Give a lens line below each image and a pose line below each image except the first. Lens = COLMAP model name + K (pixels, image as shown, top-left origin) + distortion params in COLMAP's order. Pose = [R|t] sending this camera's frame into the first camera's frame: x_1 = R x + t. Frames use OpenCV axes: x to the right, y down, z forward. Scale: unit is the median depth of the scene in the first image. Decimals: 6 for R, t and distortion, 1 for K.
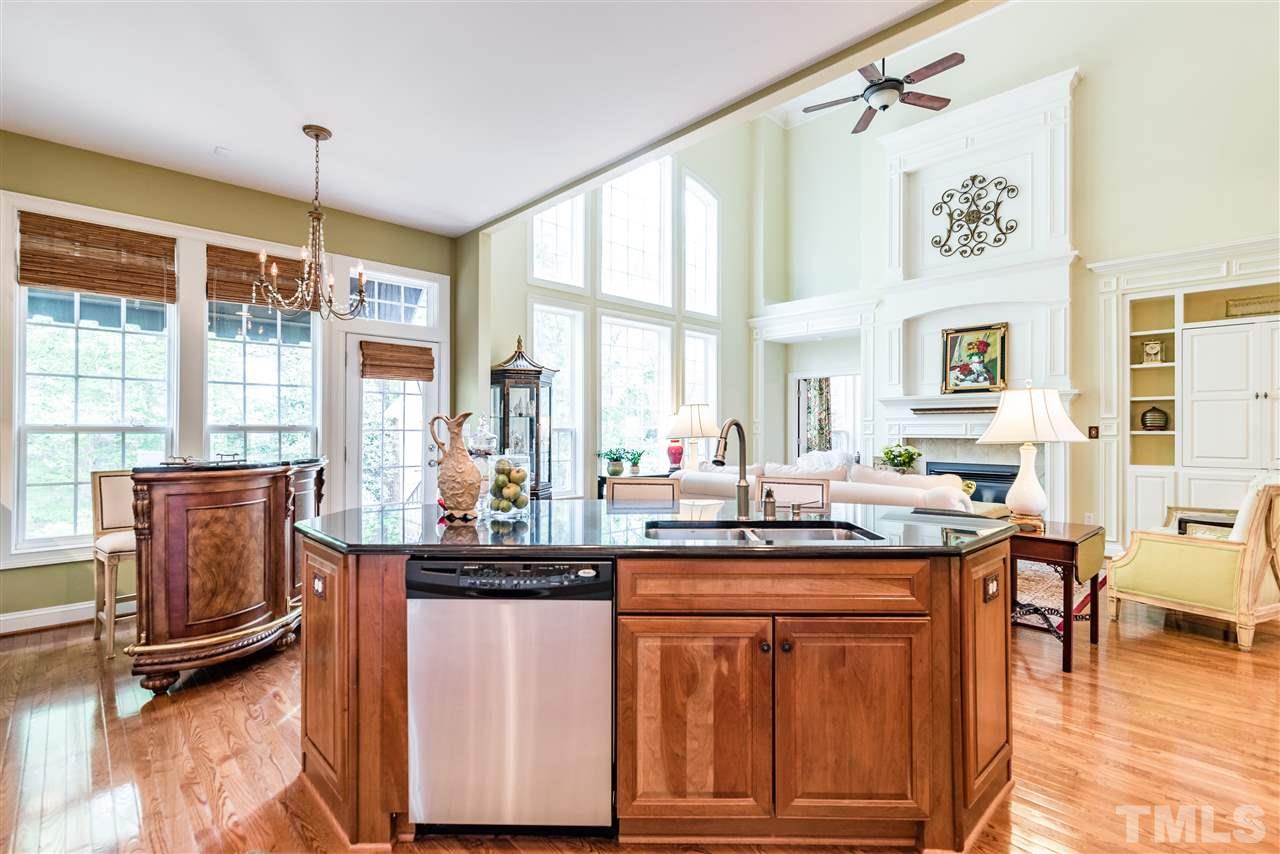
lens RADIAL K [[601.6, 0, 640.0], [0, 601.6, 427.0], [0, 0, 1]] dist [-0.002796, -0.001471]
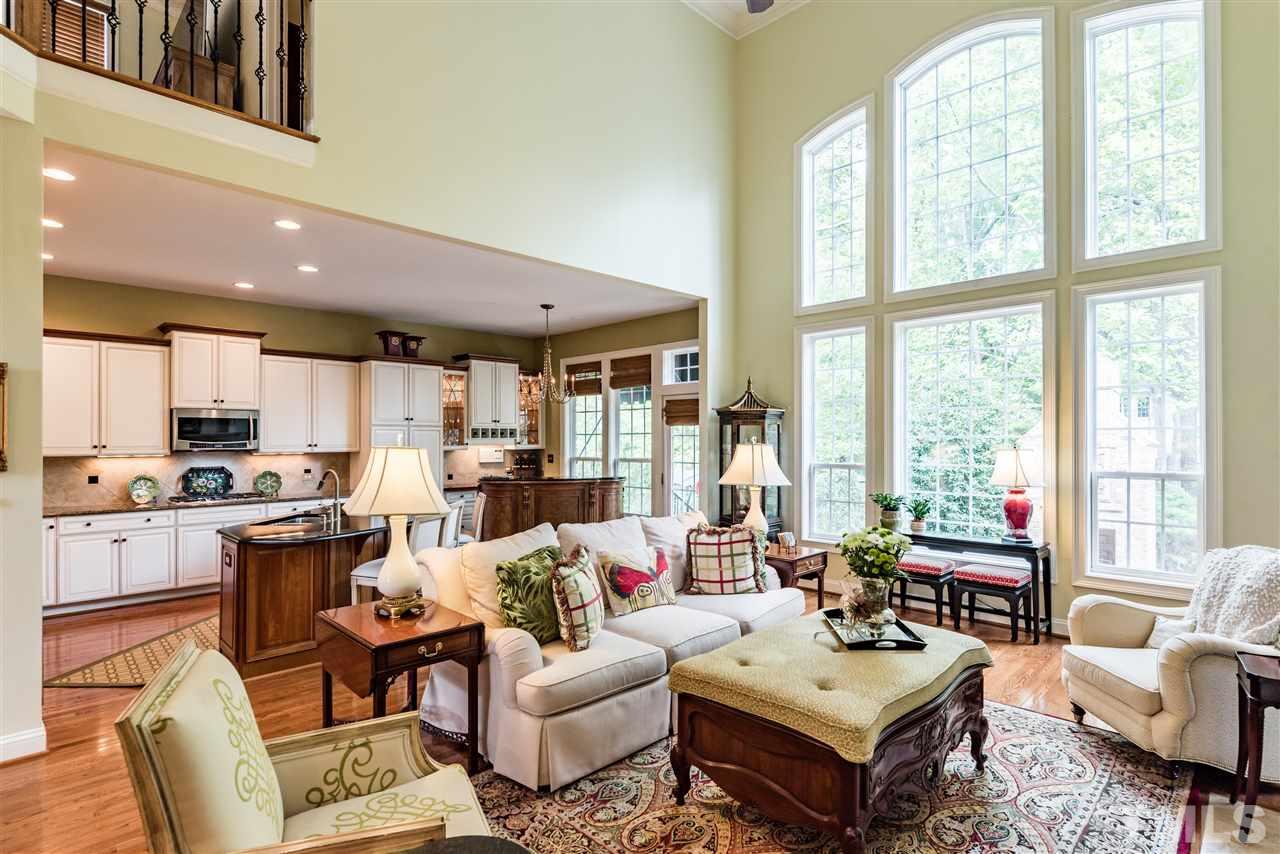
lens RADIAL K [[630.0, 0, 636.8], [0, 630.0, 434.6], [0, 0, 1]] dist [0.001269, 0.000104]
pose [[0.011246, -0.009549, -0.999891, 0.783373], [0.006908, 0.999931, -0.009472, -0.035899], [0.999913, -0.006801, 0.011311, 0.686007]]
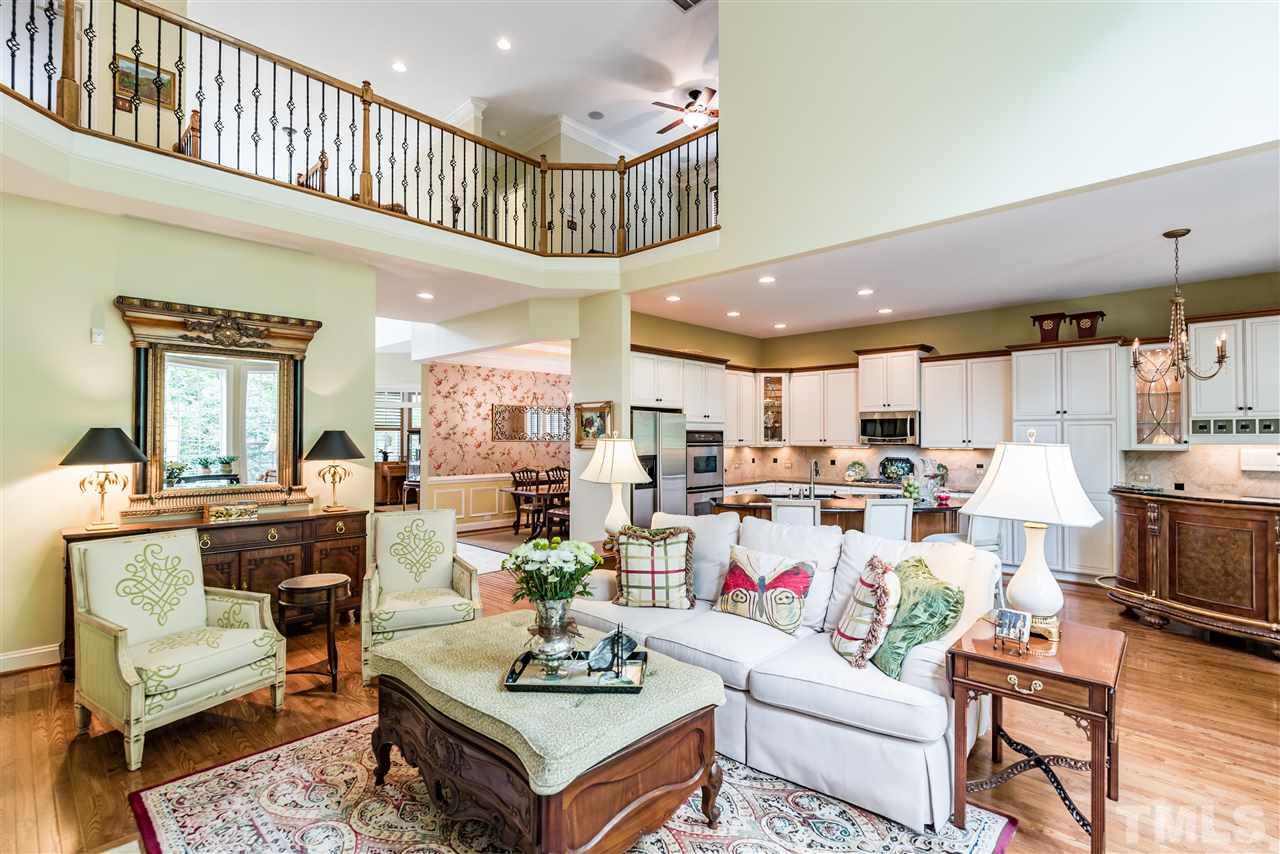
lens RADIAL K [[601.6, 0, 640.0], [0, 601.6, 427.0], [0, 0, 1]] dist [-0.002796, -0.001471]
pose [[-0.999180, -0.005006, -0.040179, 0.336662], [-0.004126, 0.999750, -0.021954, -0.031095], [0.040279, -0.021770, -0.998951, 1.193651]]
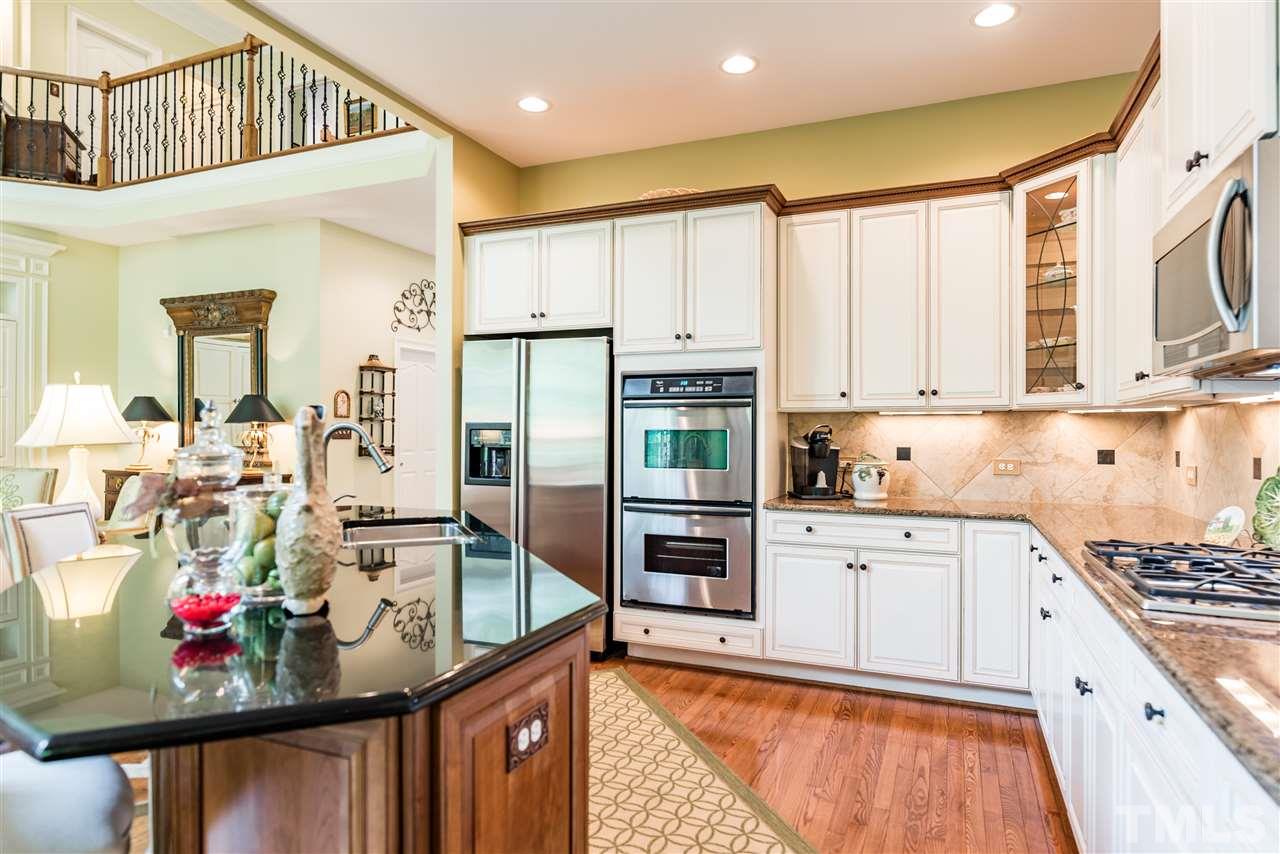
lens RADIAL K [[728.2, 0, 640.0], [0, 728.2, 427.0], [0, 0, 1]] dist [0.004980, 0.001599]
pose [[-0.397369, -0.002790, 0.917654, -0.344046], [-0.007243, 0.999974, -0.000096, -0.004738], [-0.917630, -0.006684, -0.397379, 0.352106]]
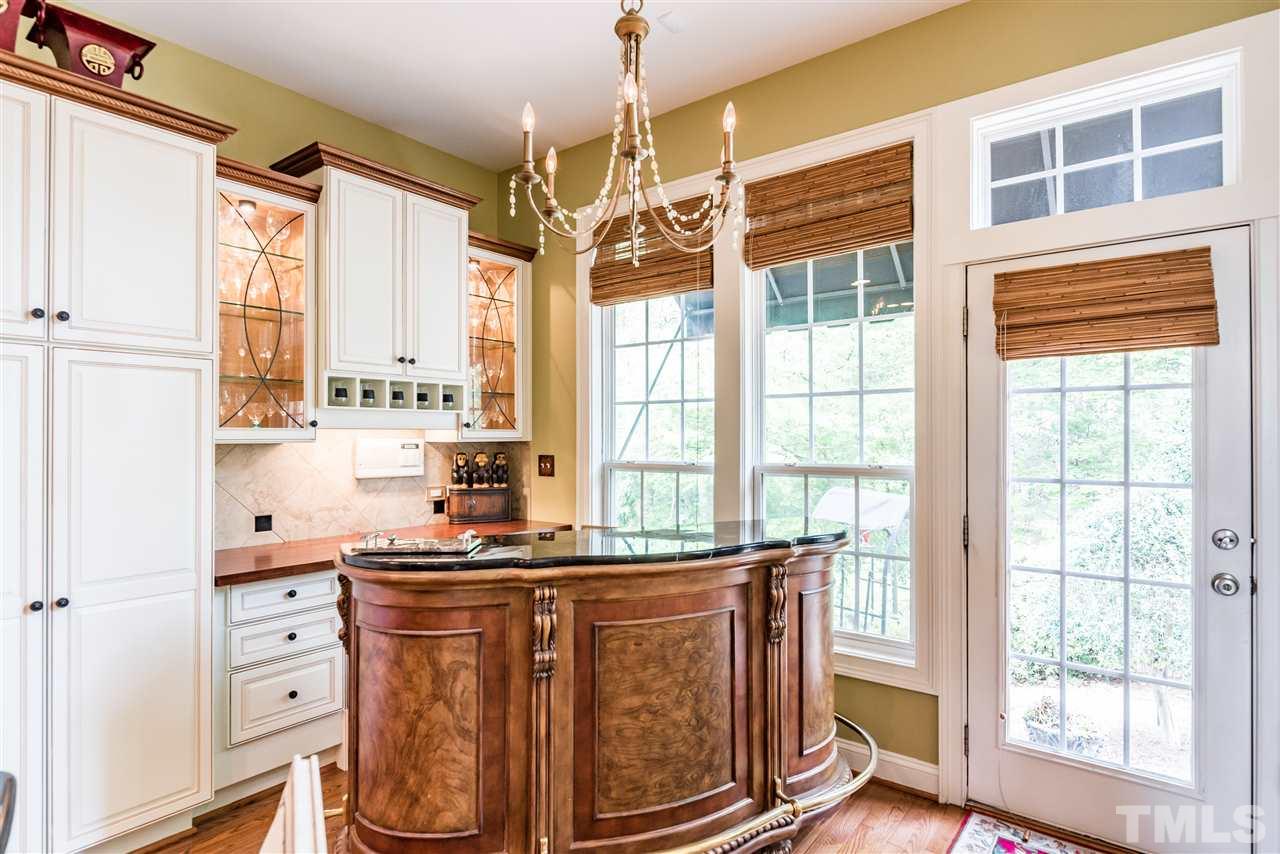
lens RADIAL K [[673.4, 0, 646.4], [0, 673.4, 433.4], [0, 0, 1]] dist [-0.000454, -0.000460]
pose [[0.148938, -0.009088, -0.988805, -0.016310], [0.006185, 0.999947, -0.008259, -0.020093], [0.988827, -0.004886, 0.148986, 0.509635]]
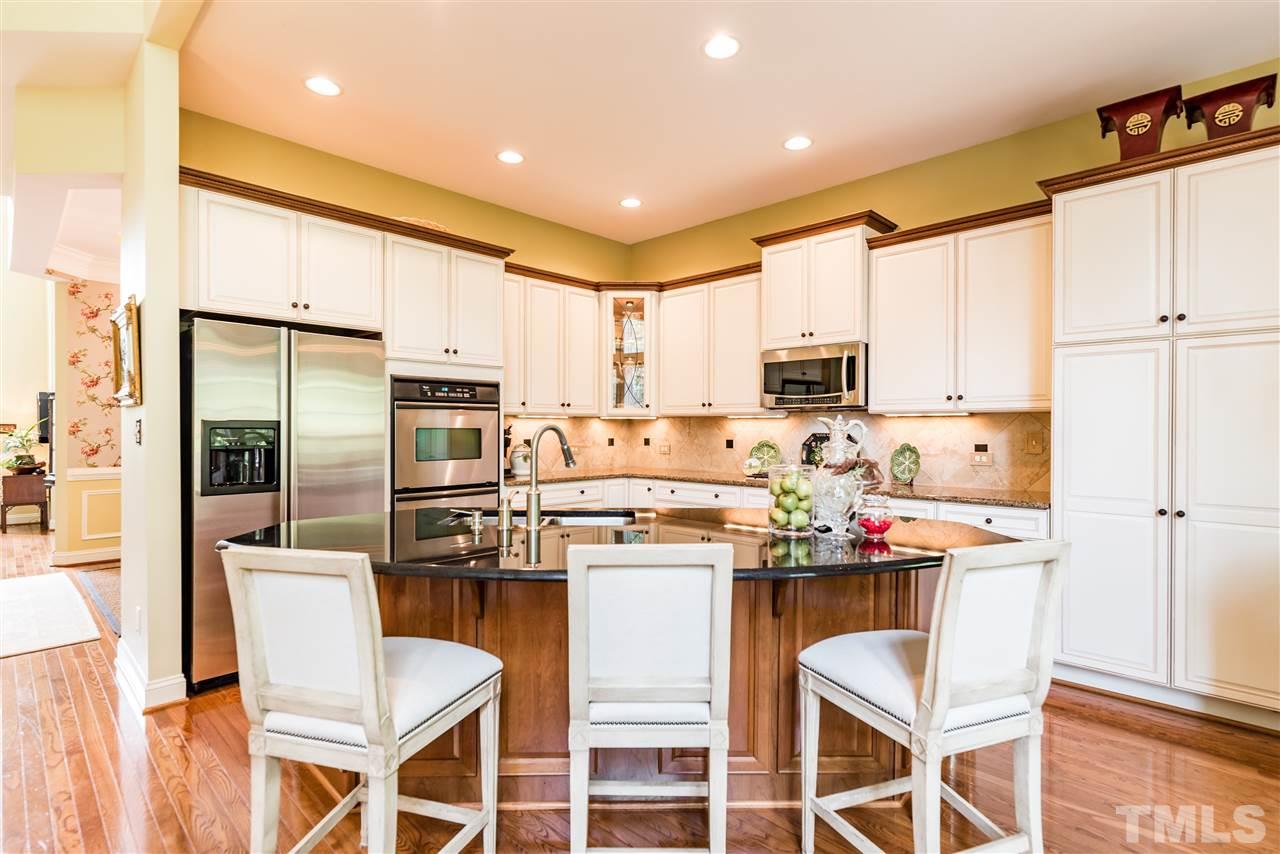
lens RADIAL K [[619.1, 0, 630.4], [0, 619.1, 427.5], [0, 0, 1]] dist [0.000686, -0.000209]
pose [[-0.999548, -0.004567, -0.029713, 0.017636], [-0.004416, 0.999977, -0.005150, -0.001027], [0.029736, -0.005017, -0.999545, 0.690314]]
